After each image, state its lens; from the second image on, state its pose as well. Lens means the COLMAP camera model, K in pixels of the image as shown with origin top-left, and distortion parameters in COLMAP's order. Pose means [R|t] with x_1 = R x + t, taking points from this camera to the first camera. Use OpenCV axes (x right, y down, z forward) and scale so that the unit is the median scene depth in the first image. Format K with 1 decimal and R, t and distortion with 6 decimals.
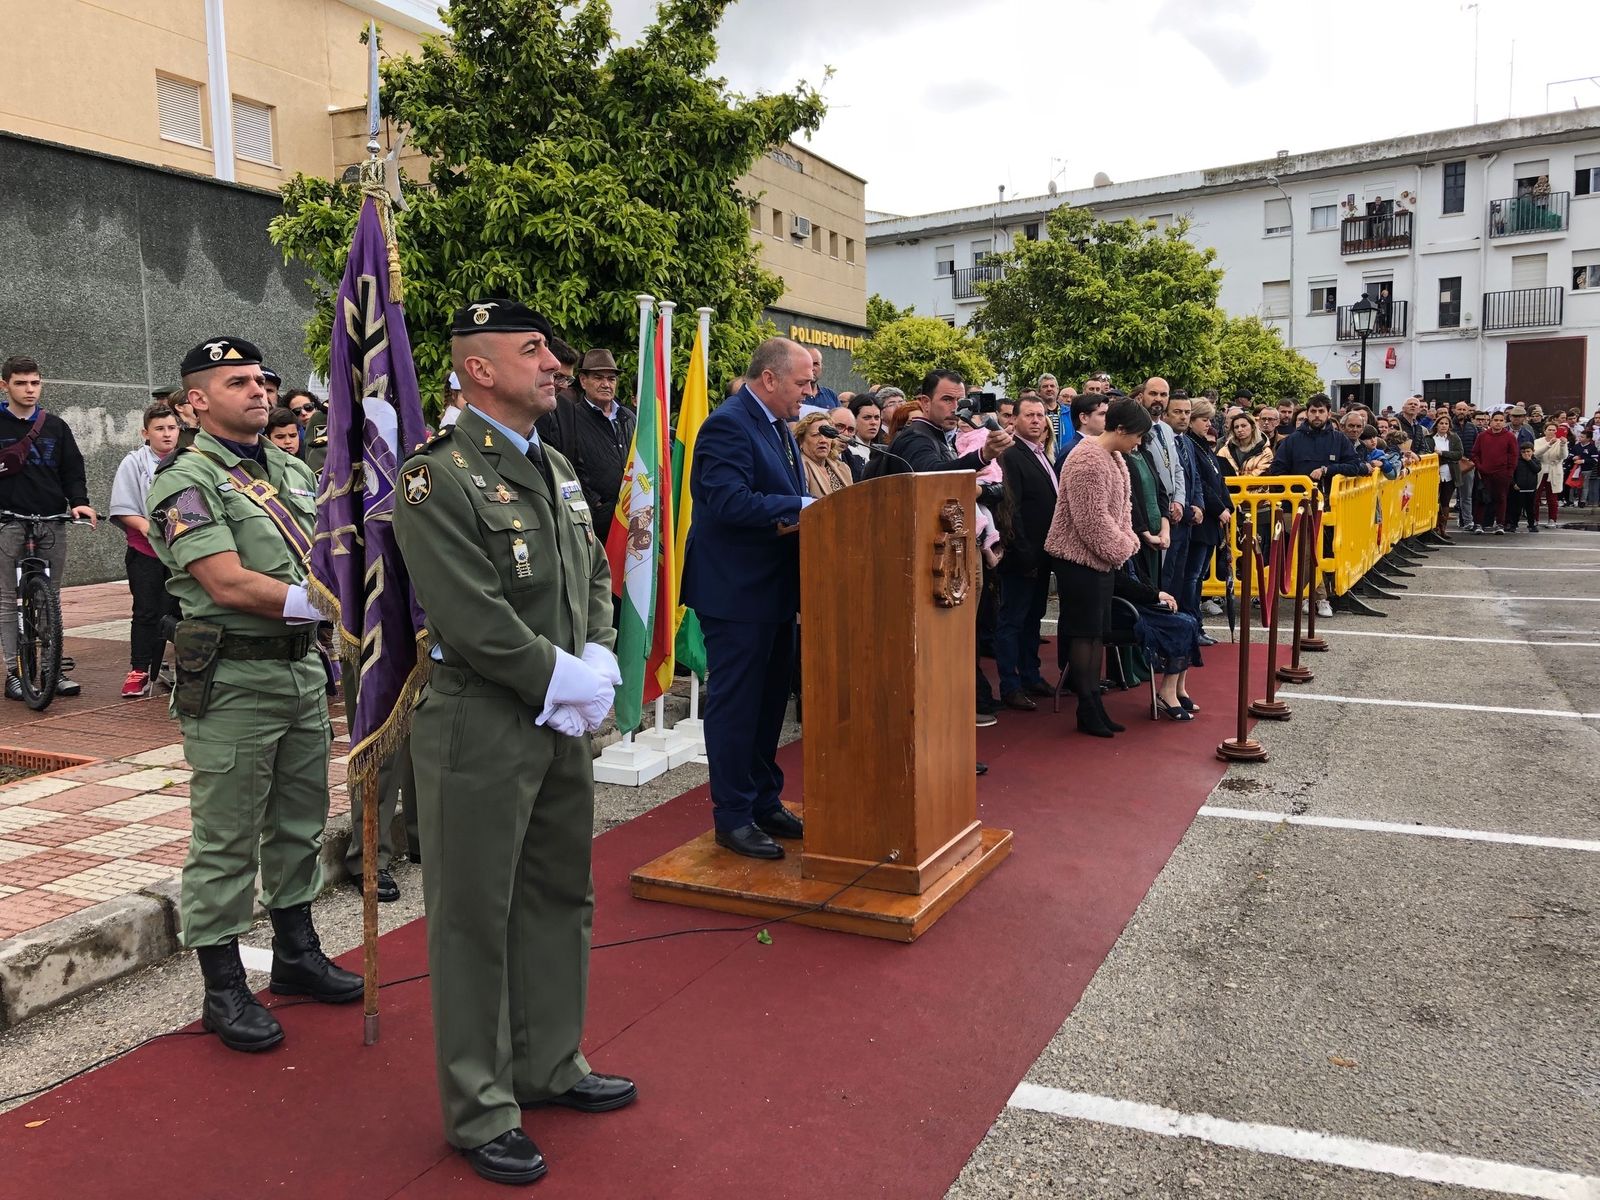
lens RADIAL K [[1307.9, 0, 760.3], [0, 1307.9, 609.7], [0, 0, 1]] dist [0.016273, -0.006221]
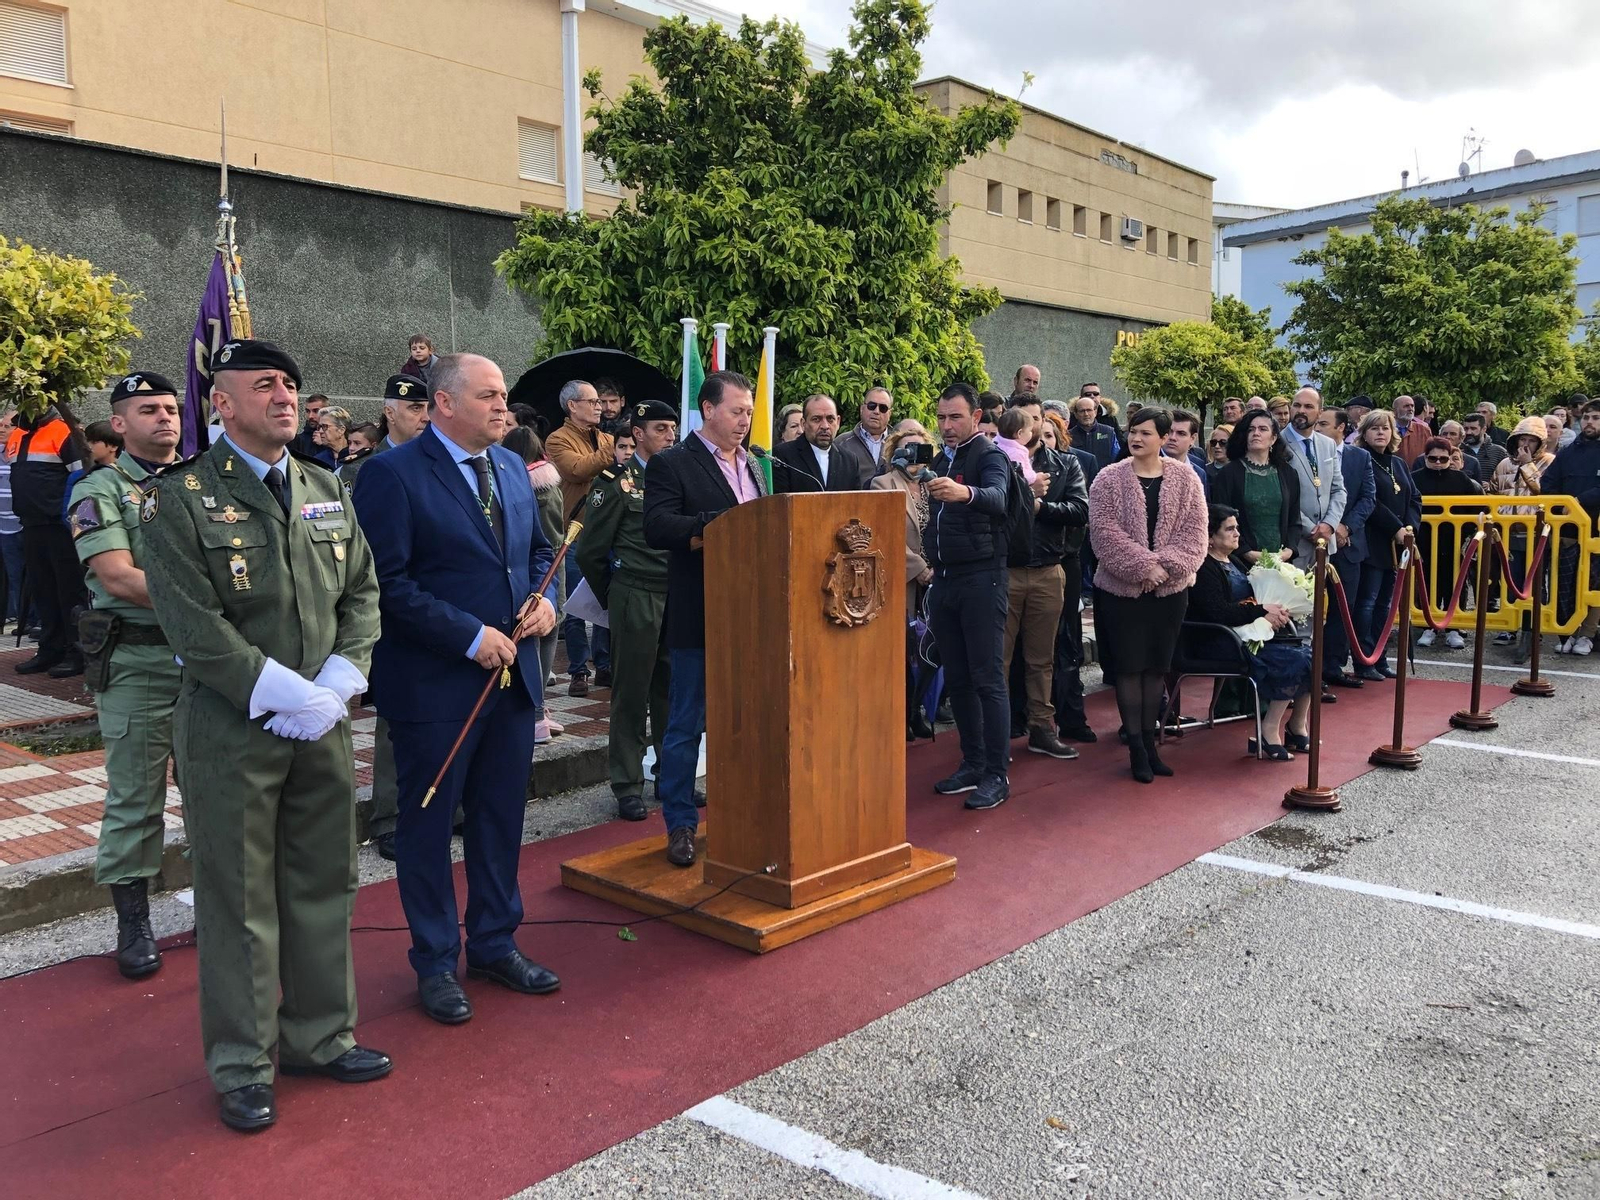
lens RADIAL K [[1307.9, 0, 813.1], [0, 1307.9, 609.5], [0, 0, 1]] dist [0.016273, -0.006221]
pose [[0.956415, 0.039452, -0.289333, 0.217205], [-0.040655, 0.999172, 0.001854, -0.008475], [0.289166, 0.009989, 0.957227, 0.016821]]
